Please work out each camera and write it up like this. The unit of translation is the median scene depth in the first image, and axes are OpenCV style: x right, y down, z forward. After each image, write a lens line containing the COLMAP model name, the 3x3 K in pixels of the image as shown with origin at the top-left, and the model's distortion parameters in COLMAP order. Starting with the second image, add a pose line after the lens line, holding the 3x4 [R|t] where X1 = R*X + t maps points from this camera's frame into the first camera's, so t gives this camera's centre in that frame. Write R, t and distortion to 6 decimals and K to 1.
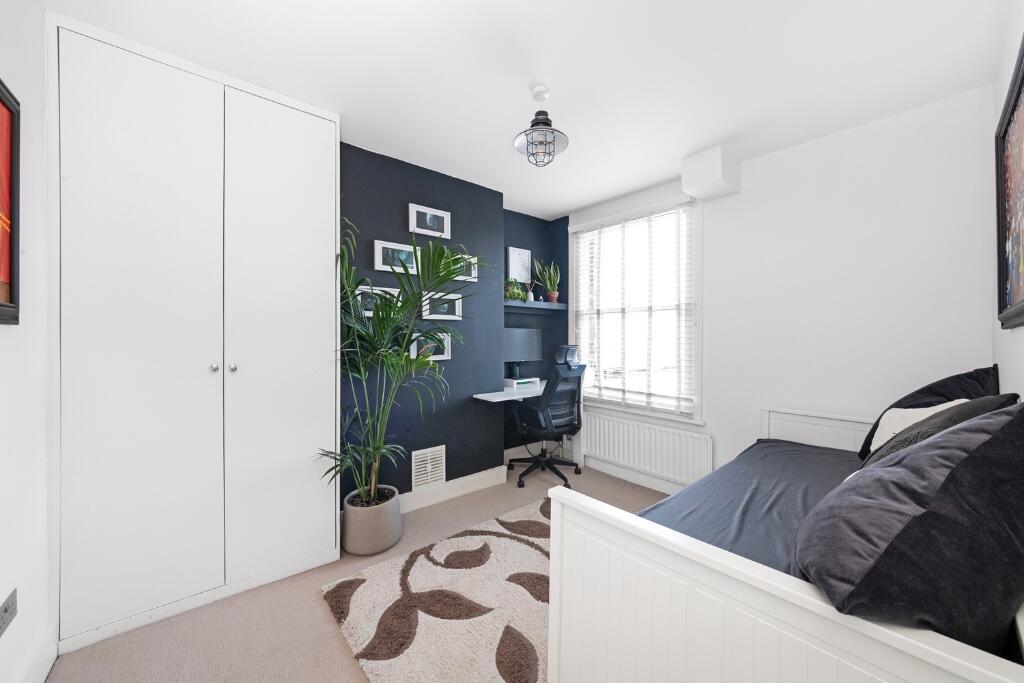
lens RADIAL K [[372.1, 0, 512.0], [0, 372.1, 341.5], [0, 0, 1]] dist [-0.000422, -0.000016]
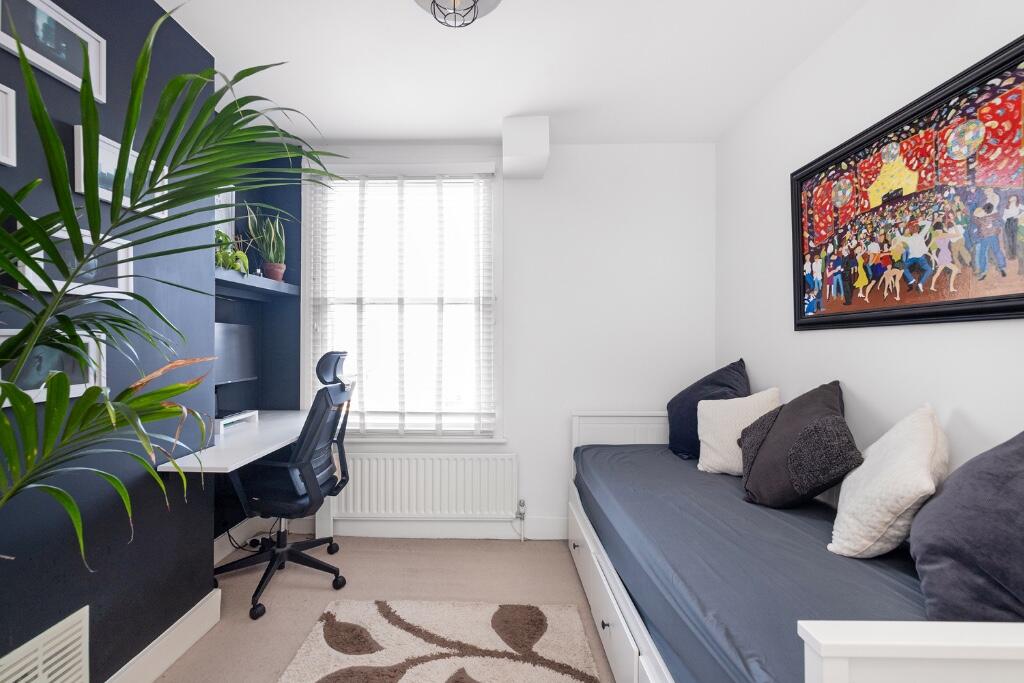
lens RADIAL K [[450.2, 0, 512.0], [0, 450.2, 341.5], [0, 0, 1]] dist [0.016819, 0.000289]
pose [[0.665191, -0.007914, 0.746632, -0.215254], [0.011031, 0.999939, 0.000771, -0.004981], [-0.746592, 0.007723, 0.665237, 0.274733]]
